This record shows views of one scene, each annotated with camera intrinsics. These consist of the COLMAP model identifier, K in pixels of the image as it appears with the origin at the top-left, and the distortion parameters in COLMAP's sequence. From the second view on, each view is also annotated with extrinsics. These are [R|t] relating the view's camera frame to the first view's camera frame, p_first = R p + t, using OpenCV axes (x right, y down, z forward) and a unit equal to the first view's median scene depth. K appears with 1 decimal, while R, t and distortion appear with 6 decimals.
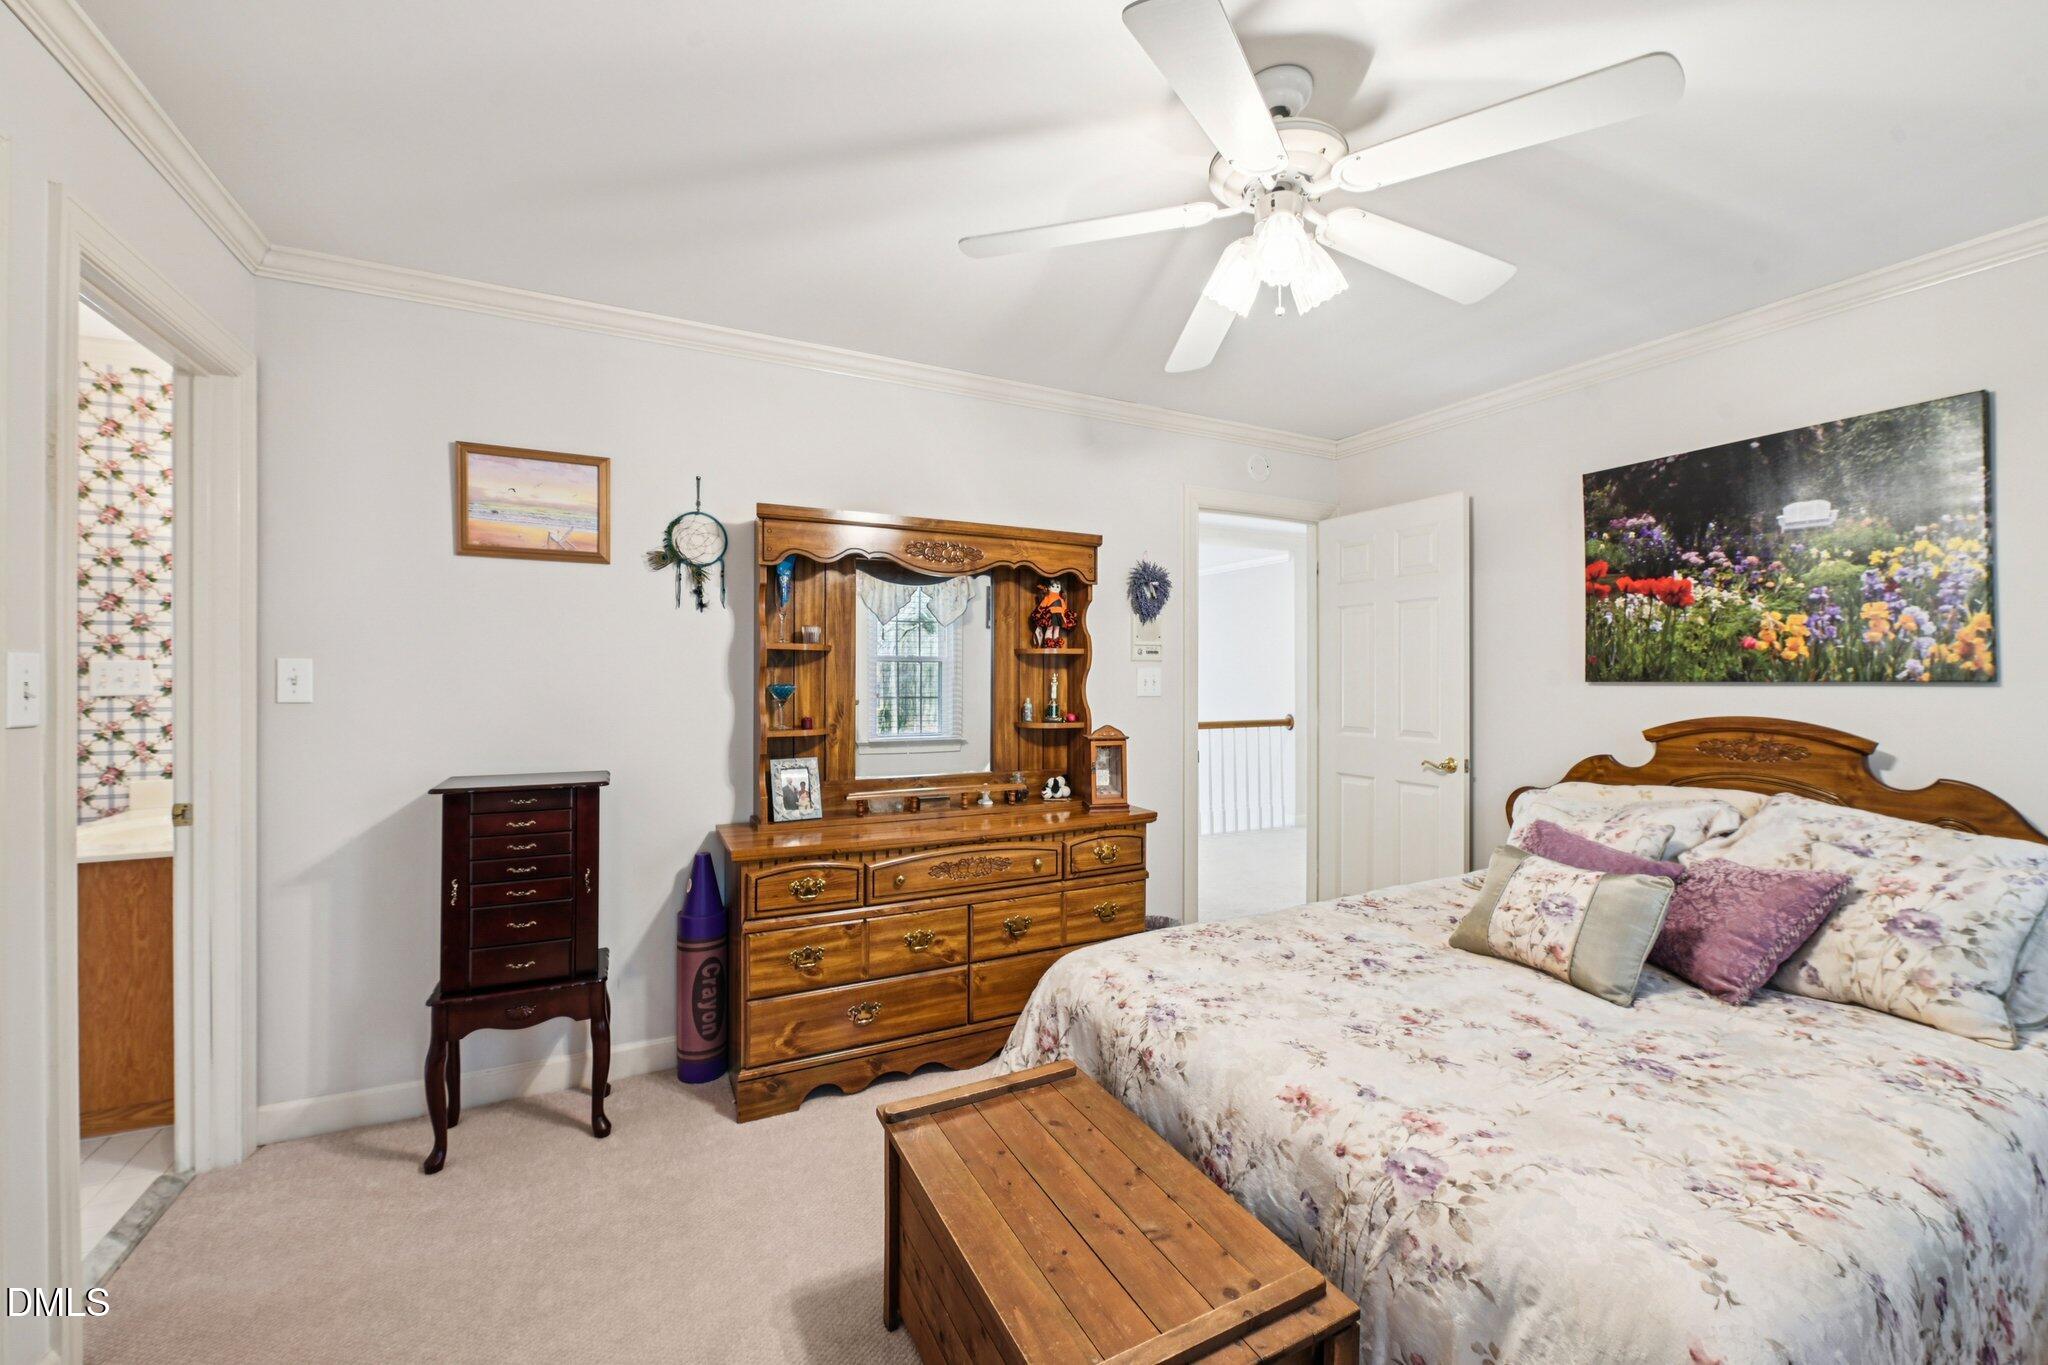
lens RADIAL K [[812.3, 0, 1022.9], [0, 812.3, 677.7], [0, 0, 1]] dist [0.000350, -0.000283]
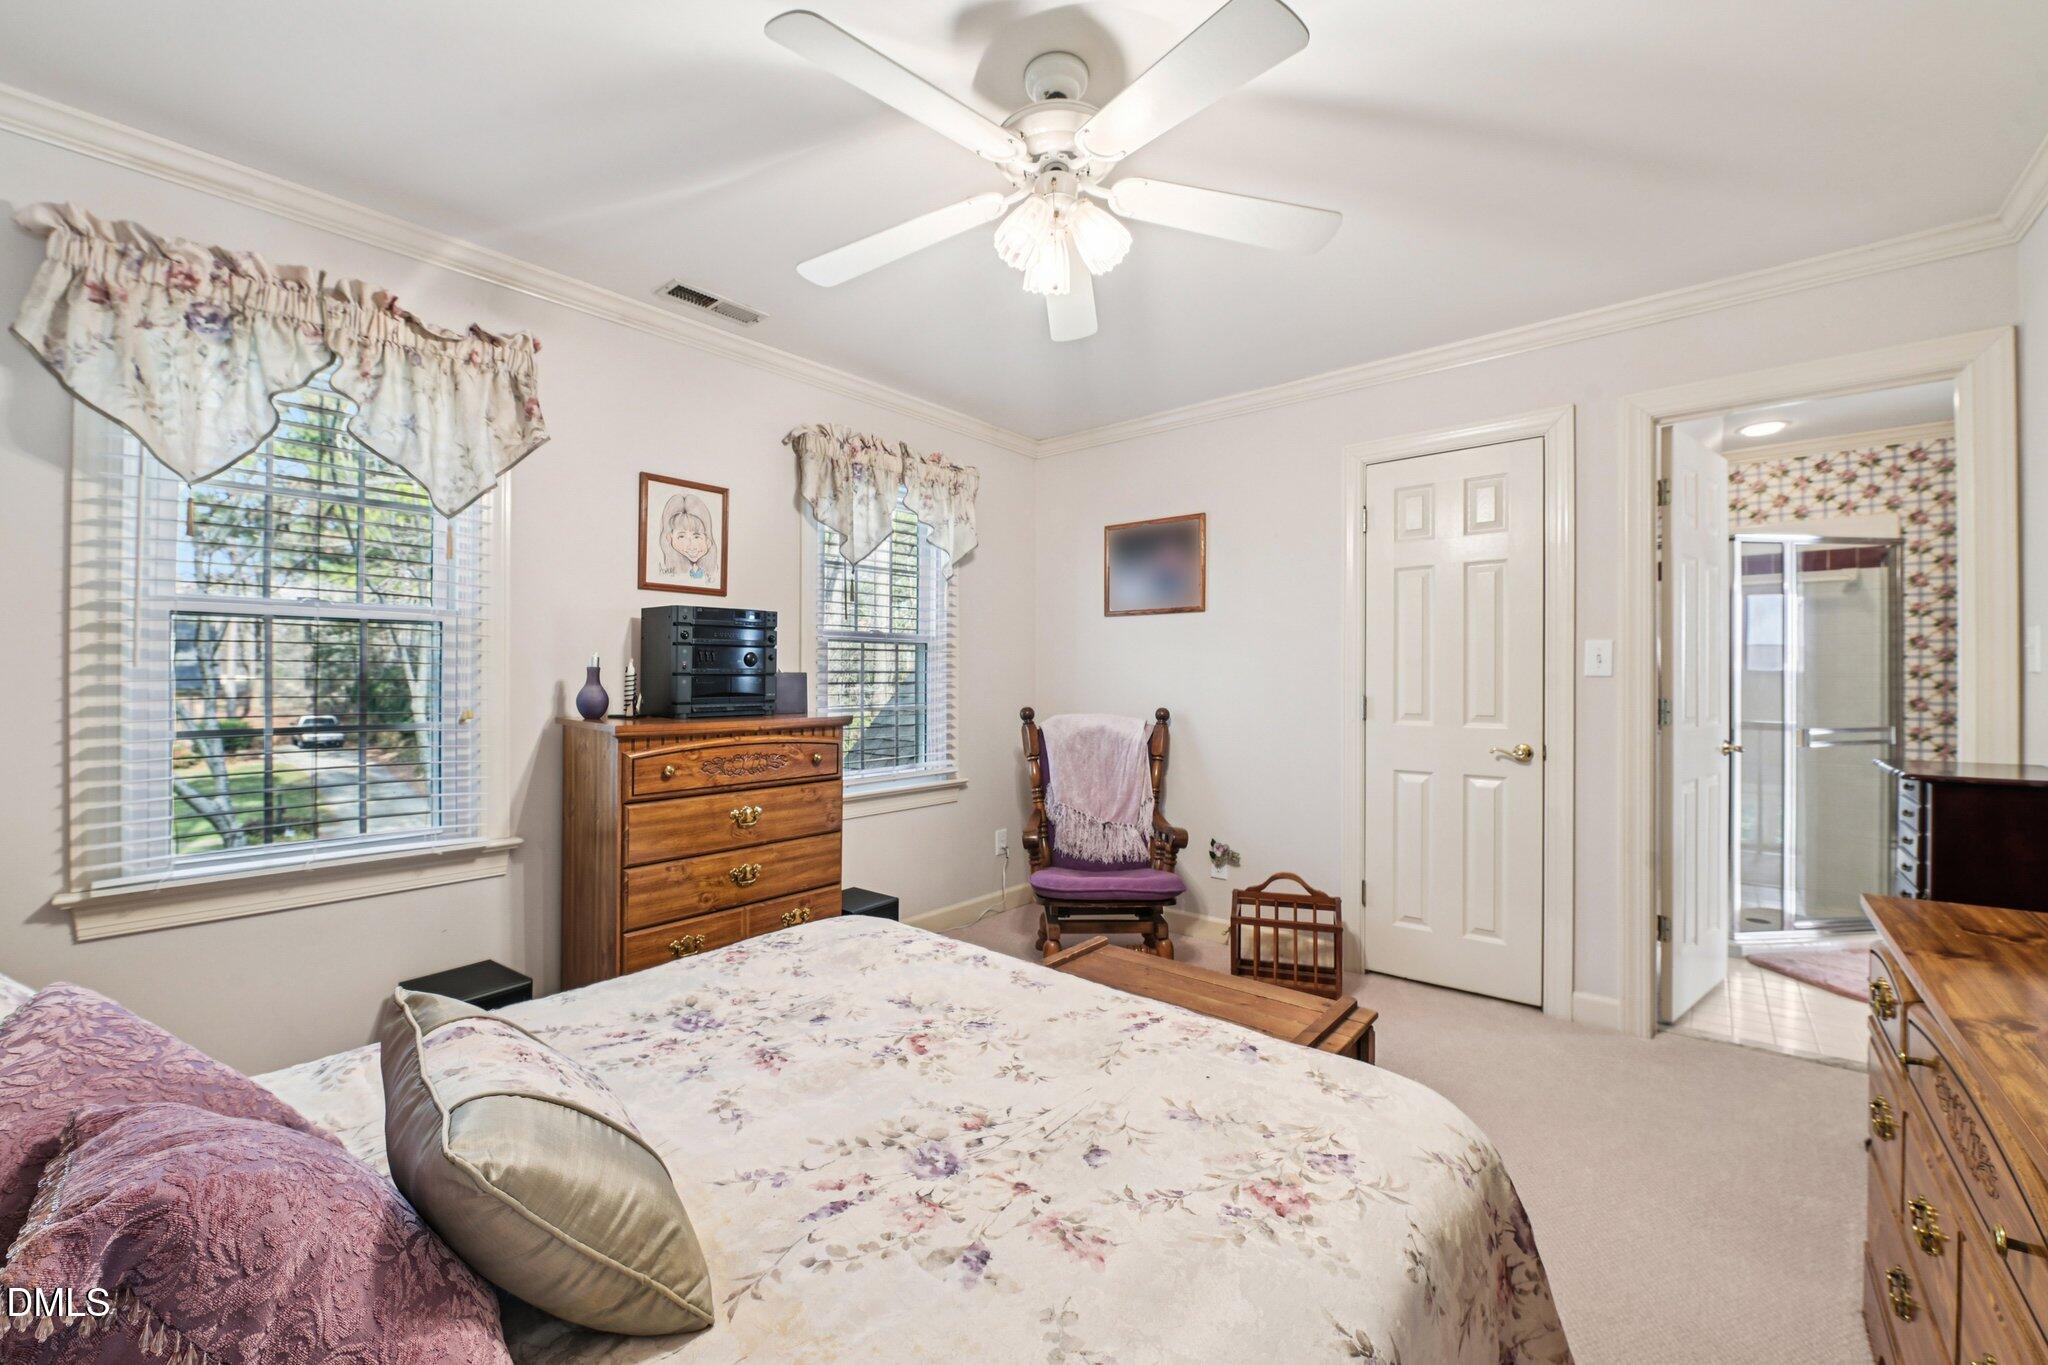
lens RADIAL K [[812.3, 0, 1022.9], [0, 812.3, 677.7], [0, 0, 1]] dist [0.000350, -0.000283]
pose [[-0.917959, -0.000997, -0.396675, 0.663099], [-0.001794, 0.999997, 0.001637, 0.056130], [0.396672, 0.002215, -0.917958, 1.684059]]
